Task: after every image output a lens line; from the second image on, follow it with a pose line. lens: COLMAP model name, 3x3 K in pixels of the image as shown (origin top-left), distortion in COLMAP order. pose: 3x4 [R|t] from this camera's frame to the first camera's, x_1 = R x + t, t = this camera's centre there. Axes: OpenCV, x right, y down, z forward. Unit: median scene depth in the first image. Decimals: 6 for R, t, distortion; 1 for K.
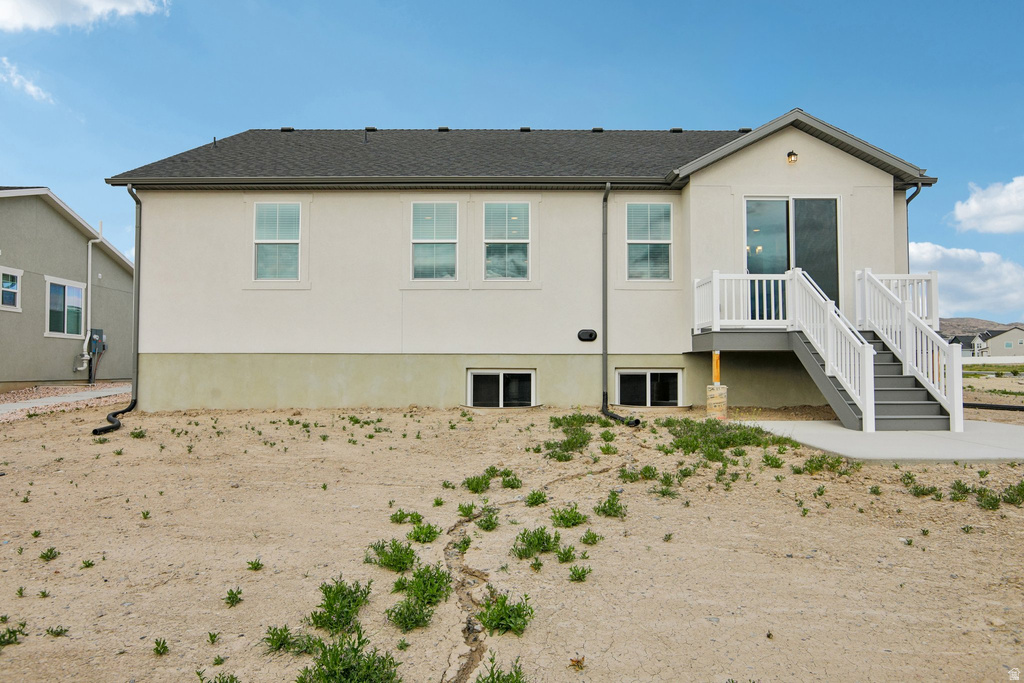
lens RADIAL K [[665.5, 0, 512.6], [0, 665.5, 342.8], [0, 0, 1]] dist [-0.000441, 0.013820]
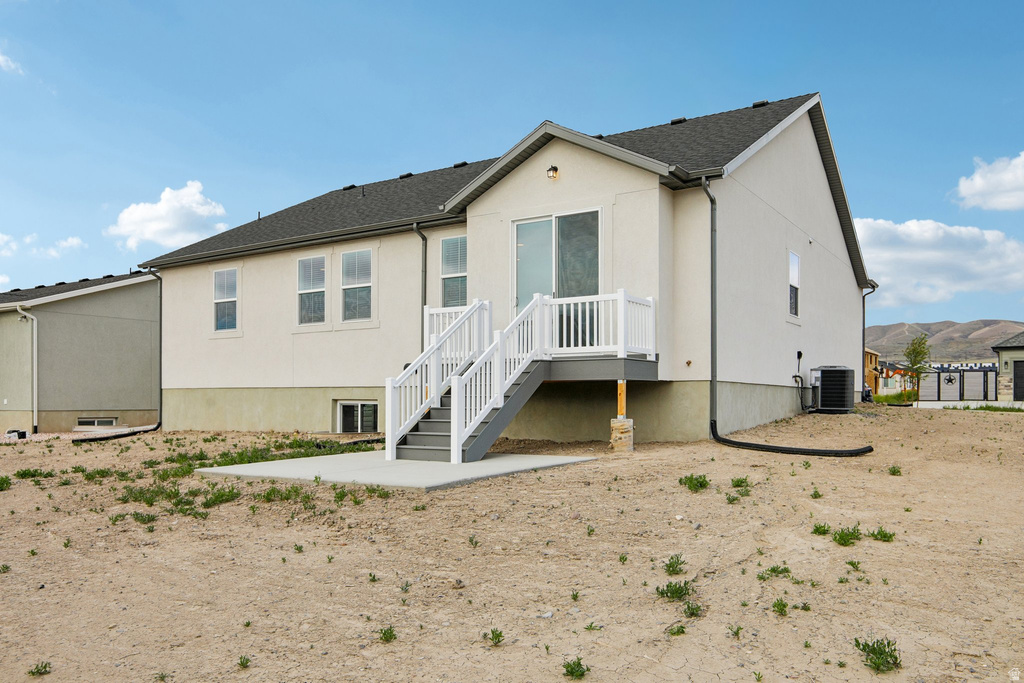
lens RADIAL K [[841.8, 0, 509.2], [0, 841.8, 367.1], [0, 0, 1]] dist [0.074544, 0.008921]
pose [[0.797288, -0.022159, -0.603192, 1.051387], [0.019553, 0.999750, -0.010883, 0.003914], [0.603282, -0.003118, 0.797522, 0.022695]]
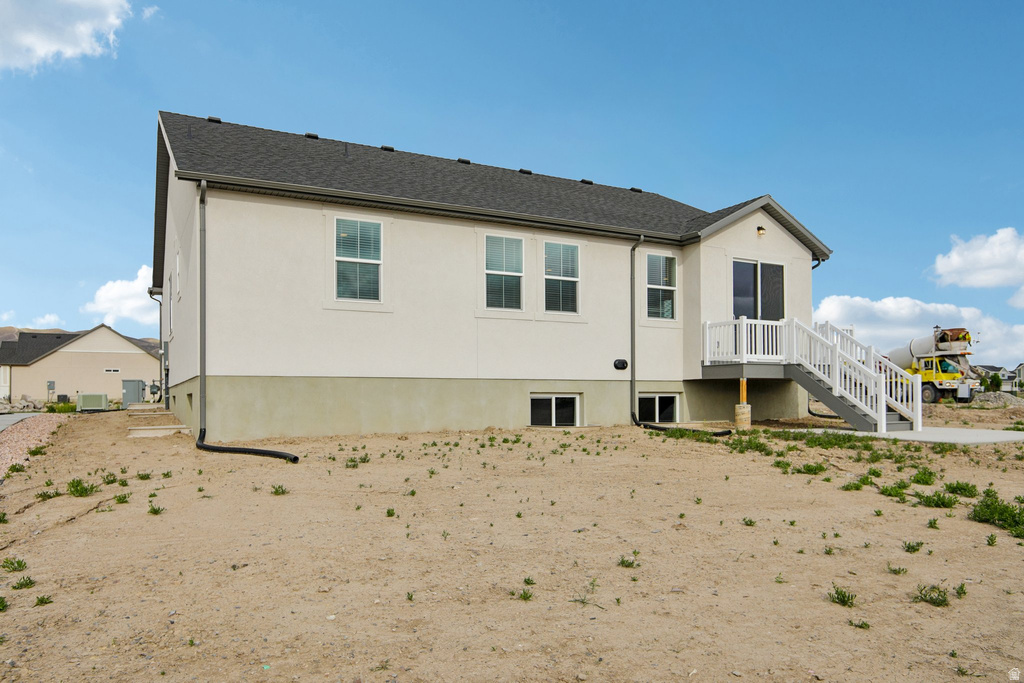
lens RADIAL K [[703.5, 0, 523.7], [0, 703.5, 385.1], [0, 0, 1]] dist [0.006388, 0.022773]
pose [[0.884863, 0.003767, 0.465836, -0.614297], [-0.013039, 0.999776, 0.016683, 0.007259], [-0.465669, -0.020837, 0.884714, -0.015763]]
